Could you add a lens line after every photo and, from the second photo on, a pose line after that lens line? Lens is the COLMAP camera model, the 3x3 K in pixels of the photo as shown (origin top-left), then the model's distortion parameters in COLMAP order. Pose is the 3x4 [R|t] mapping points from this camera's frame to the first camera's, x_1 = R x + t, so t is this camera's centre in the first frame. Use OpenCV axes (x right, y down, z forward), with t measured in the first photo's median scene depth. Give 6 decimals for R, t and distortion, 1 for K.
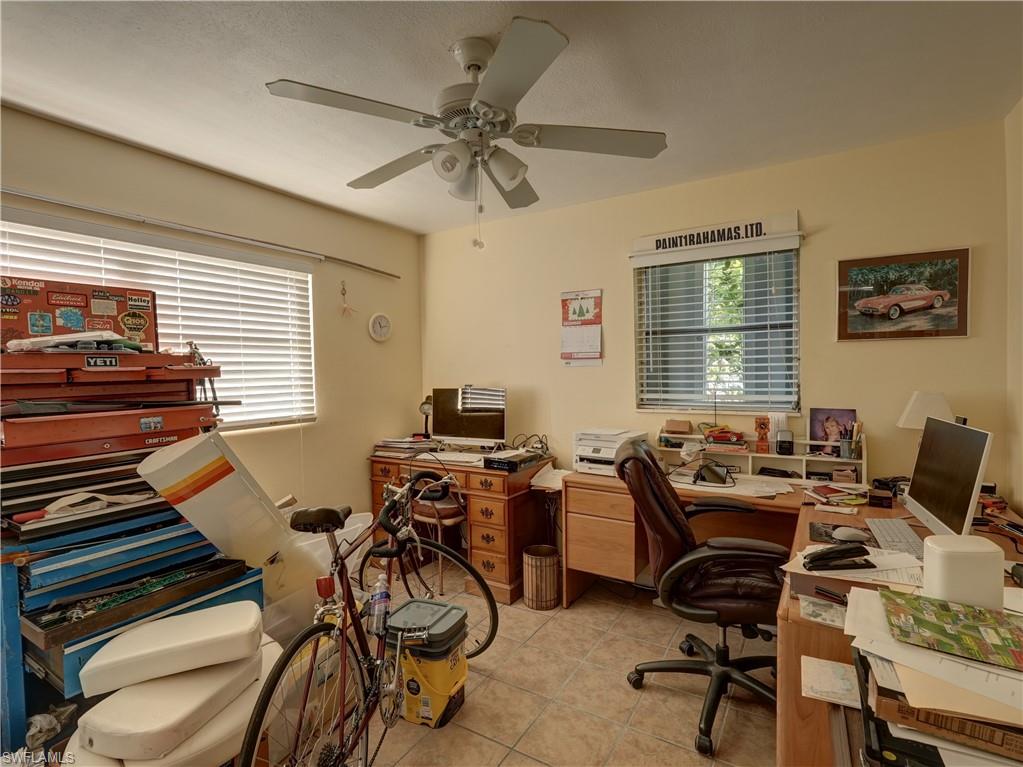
lens RADIAL K [[499.3, 0, 514.8], [0, 499.3, 380.5], [0, 0, 1]] dist [-0.014435, 0.000894]
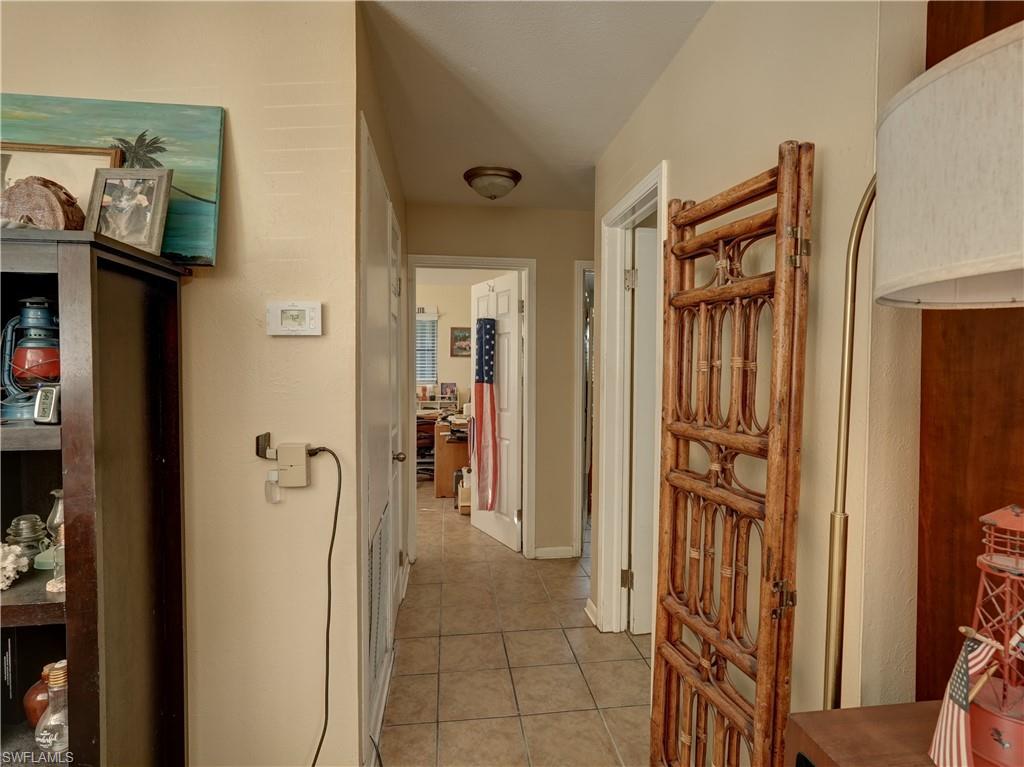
lens RADIAL K [[499.8, 0, 512.6], [0, 499.8, 385.2], [0, 0, 1]] dist [-0.014435, 0.000894]
pose [[0.783337, -0.006392, 0.621564, -0.735525], [-0.001672, 0.999922, 0.012390, 0.035340], [-0.621595, -0.010745, 0.783265, -1.278665]]
